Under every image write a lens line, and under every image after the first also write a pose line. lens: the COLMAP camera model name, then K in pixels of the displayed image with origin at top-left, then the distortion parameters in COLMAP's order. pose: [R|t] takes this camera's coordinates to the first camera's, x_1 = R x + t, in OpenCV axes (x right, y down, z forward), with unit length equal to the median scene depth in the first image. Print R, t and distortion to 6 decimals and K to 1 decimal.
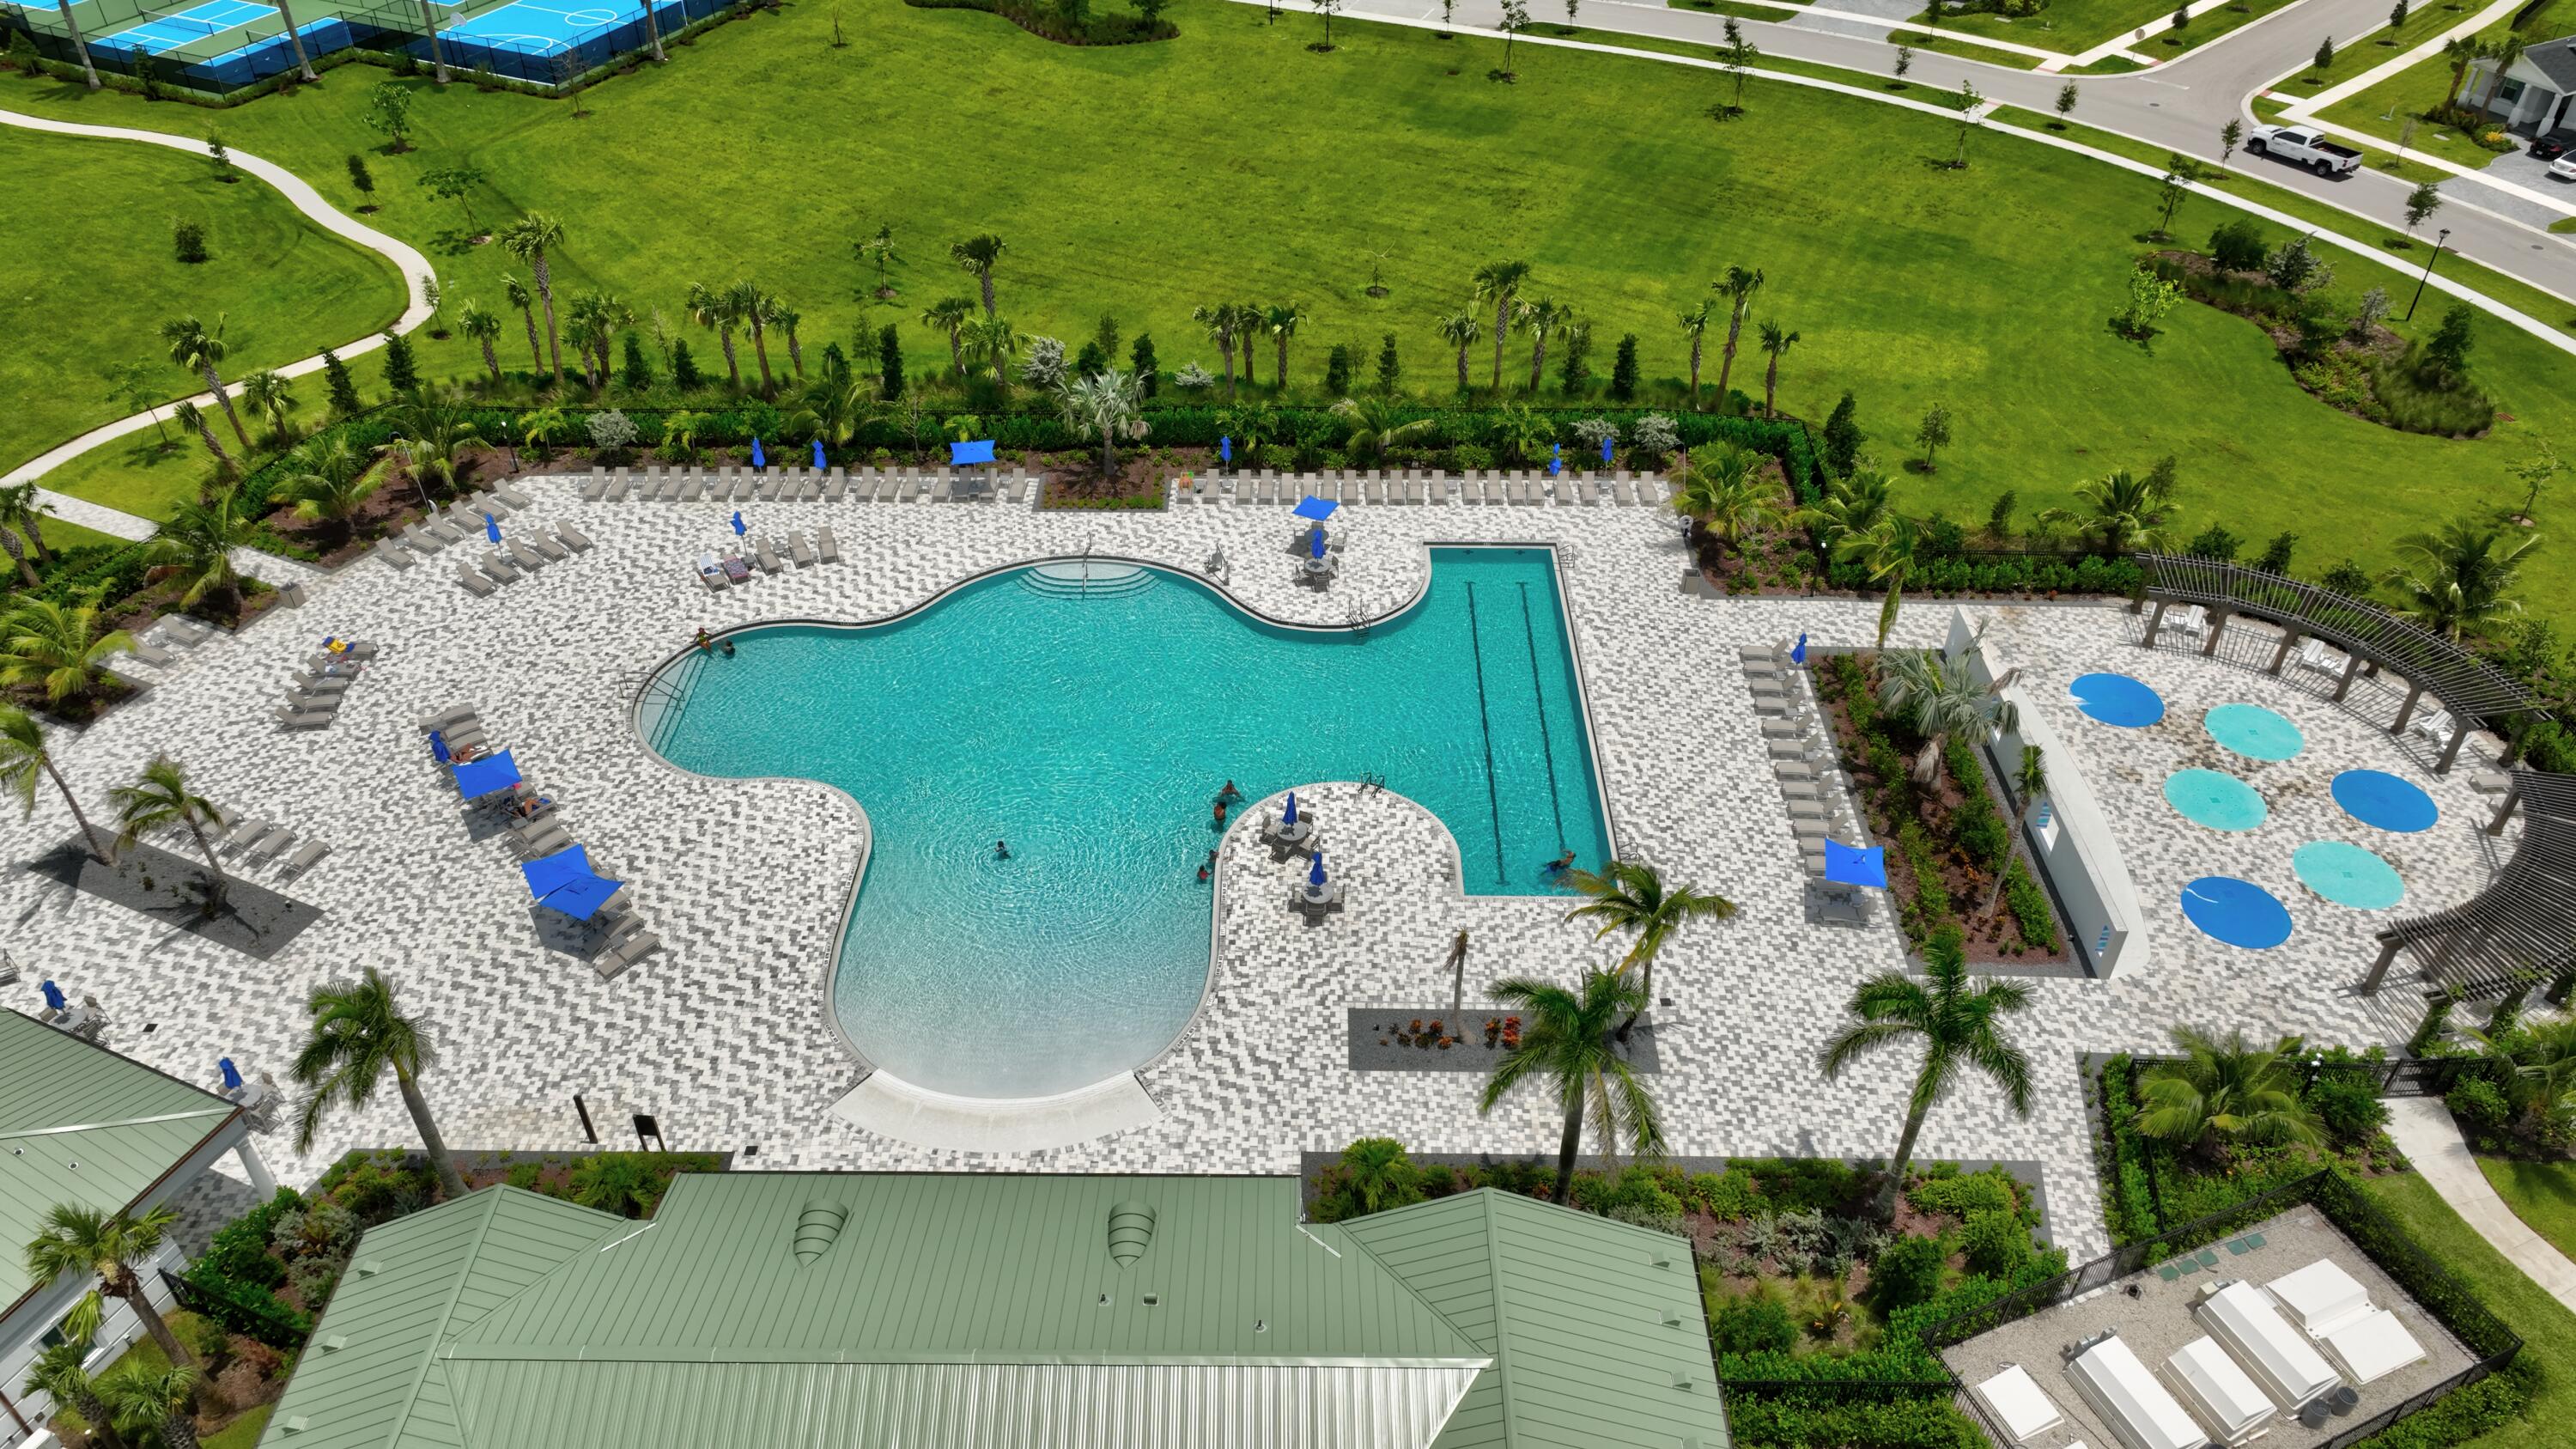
lens RADIAL K [[1776.5, 0, 1288.0], [0, 1776.5, 724.5], [0, 0, 1]] dist [0.001829, 0.006820]
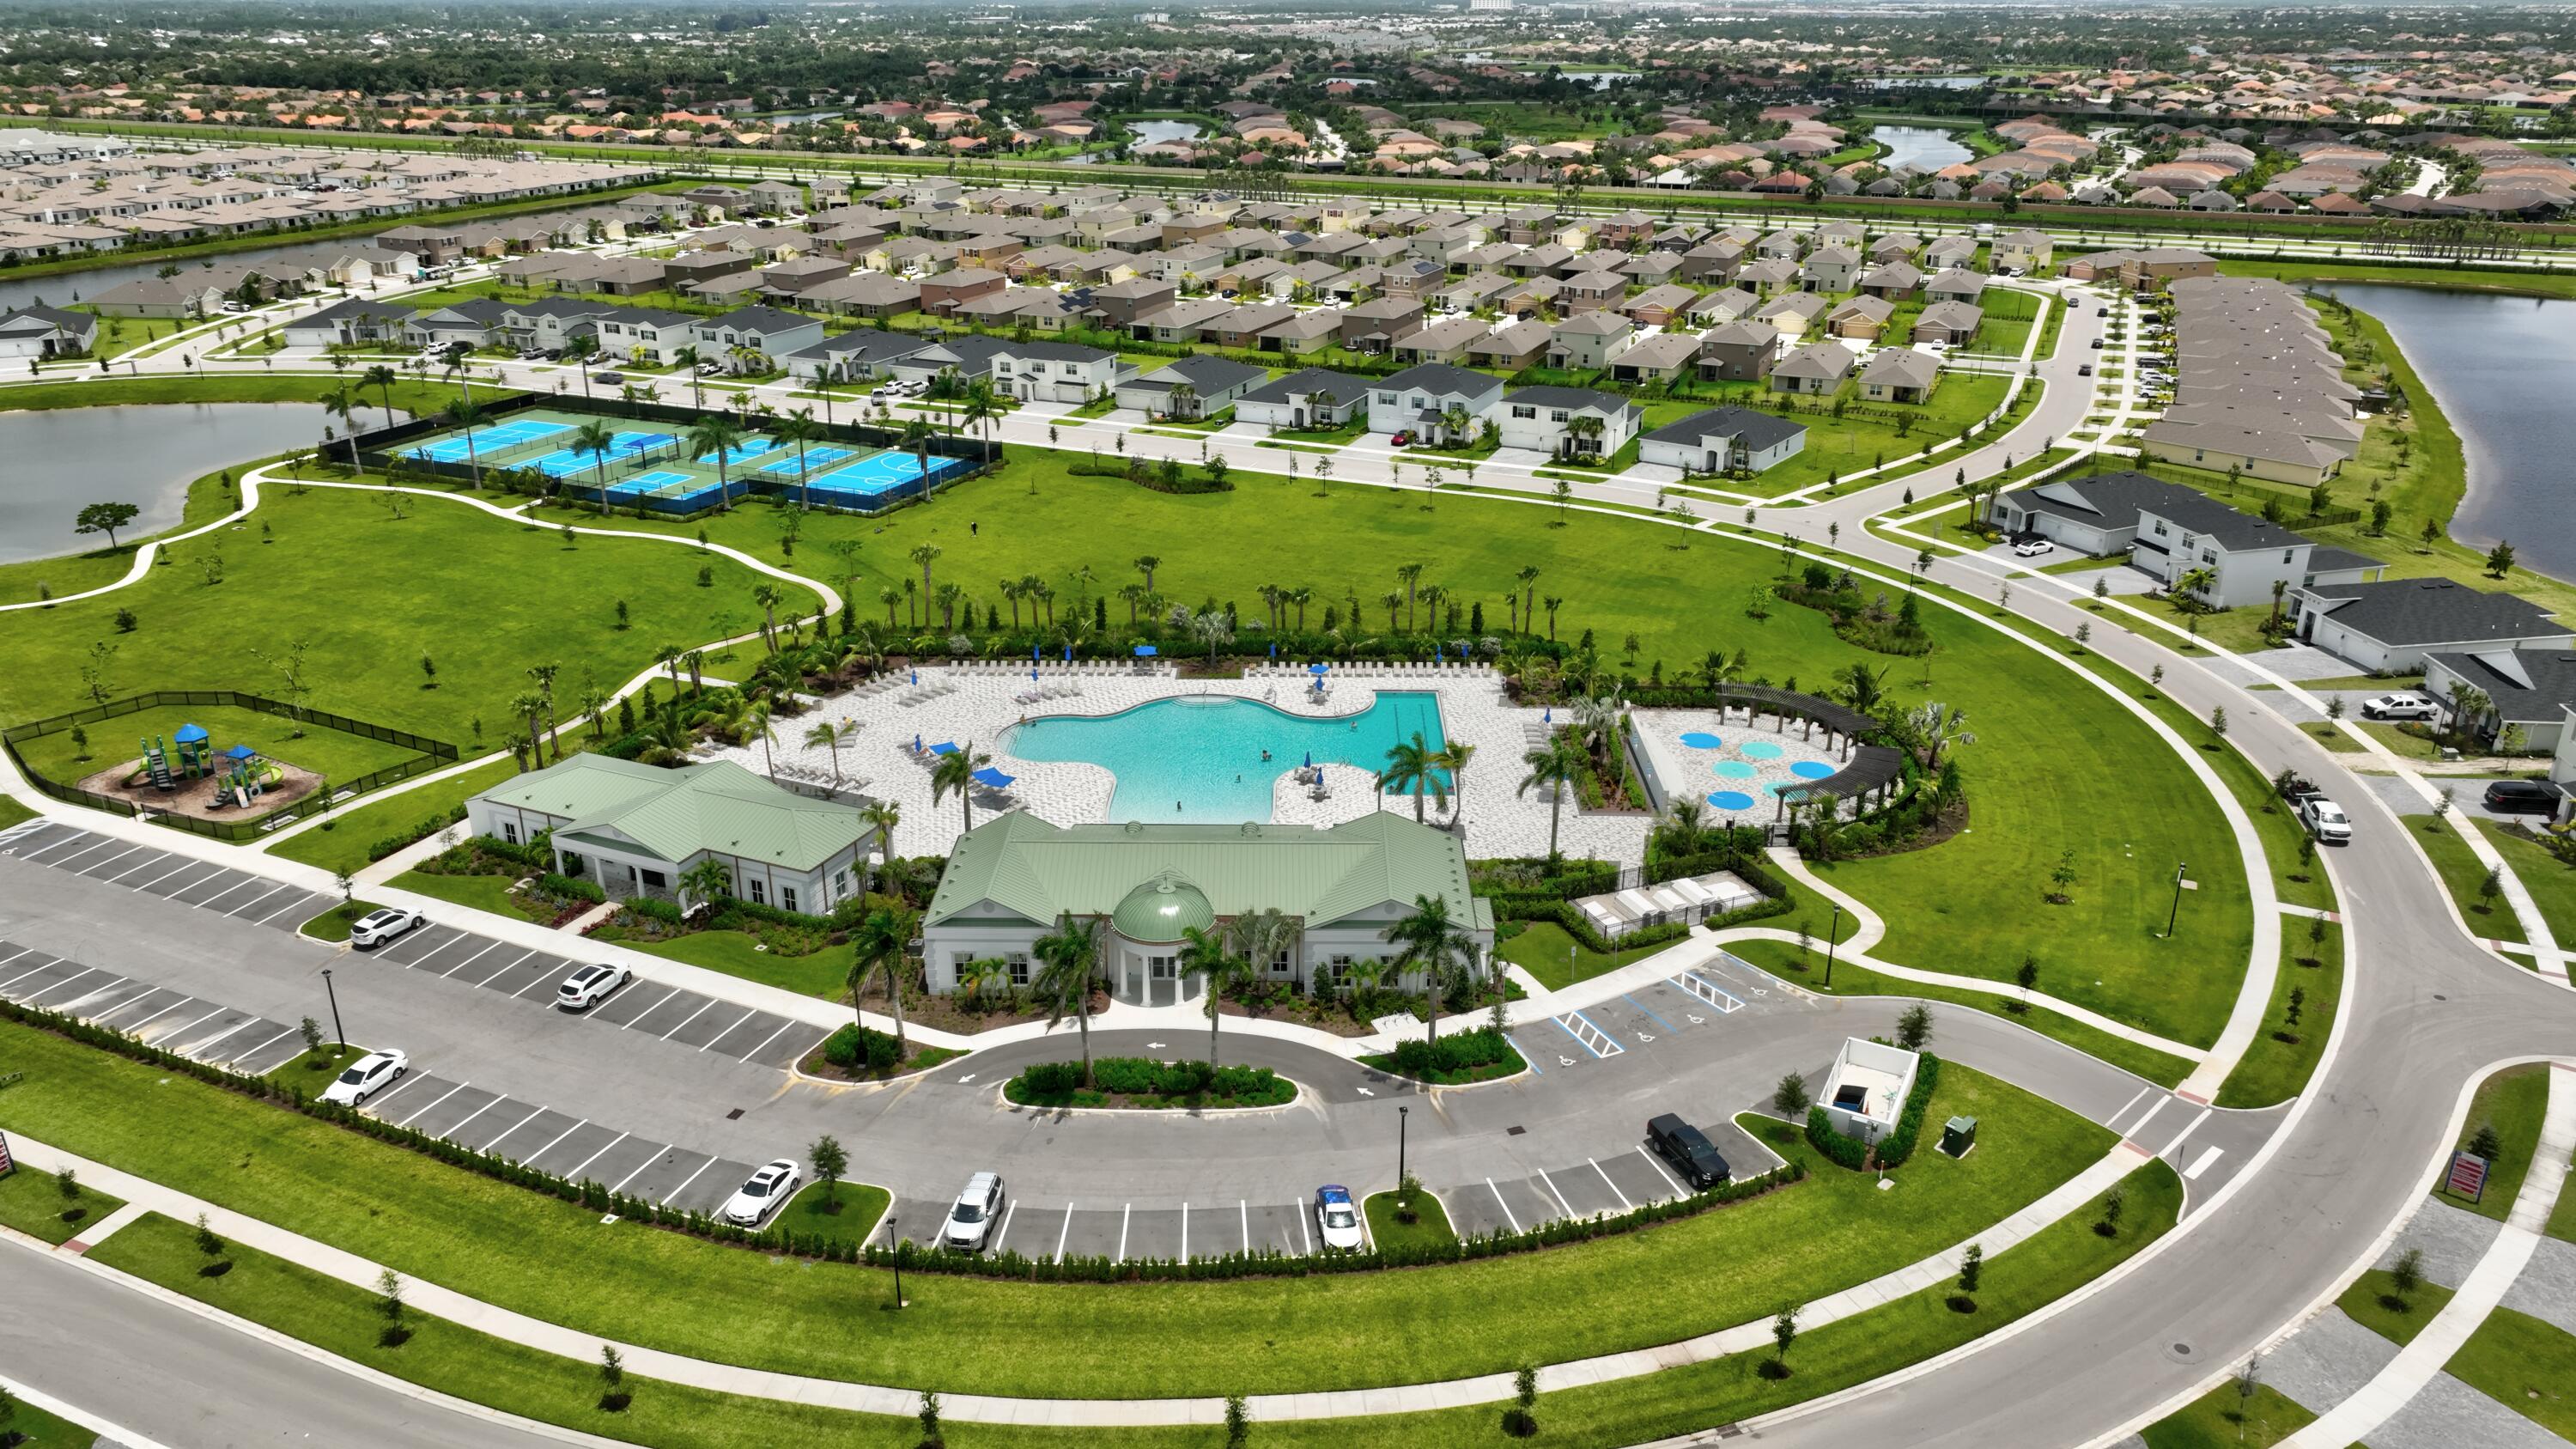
lens RADIAL K [[1828.9, 0, 1288.0], [0, 1828.9, 724.5], [0, 0, 1]] dist [-0.000693, -0.000727]
pose [[0.999999, 0.000602, -0.001084, -0.015654], [-0.000890, 0.957399, -0.288766, 0.504433], [0.000864, 0.288766, 0.957399, -0.915098]]
